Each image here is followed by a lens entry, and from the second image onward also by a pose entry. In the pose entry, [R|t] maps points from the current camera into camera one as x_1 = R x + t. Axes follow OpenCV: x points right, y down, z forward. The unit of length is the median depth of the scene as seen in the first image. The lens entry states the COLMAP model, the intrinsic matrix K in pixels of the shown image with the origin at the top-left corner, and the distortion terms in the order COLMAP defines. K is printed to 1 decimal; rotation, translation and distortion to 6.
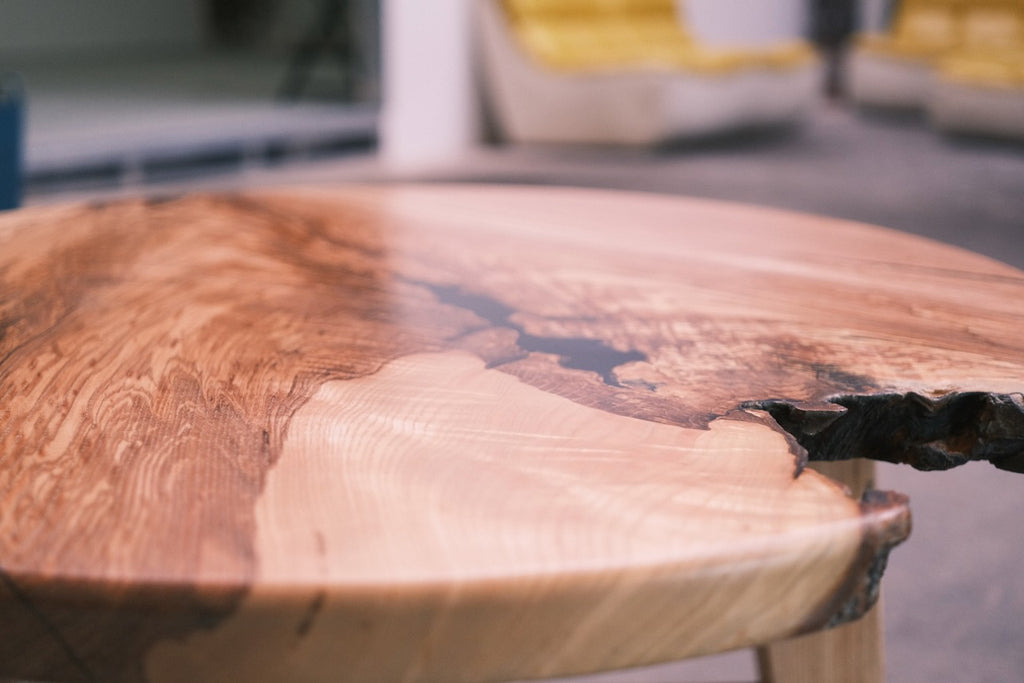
lens RADIAL K [[1331.4, 0, 512.0], [0, 1331.4, 341.5], [0, 0, 1]] dist [-0.048206, -0.012711]
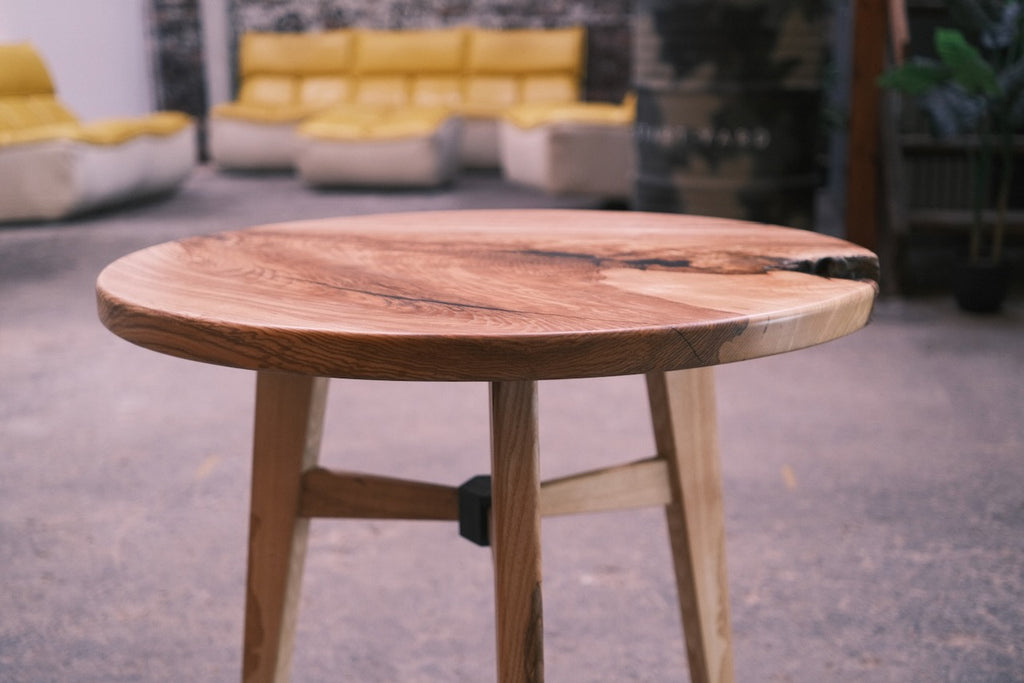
lens RADIAL K [[1331.4, 0, 512.0], [0, 1331.4, 341.5], [0, 0, 1]] dist [-0.048206, -0.012711]
pose [[0.855542, -0.126172, 0.502124, -1.306642], [0.149890, 0.988678, -0.006956, 0.116646], [-0.495561, 0.081215, 0.864768, -0.742927]]
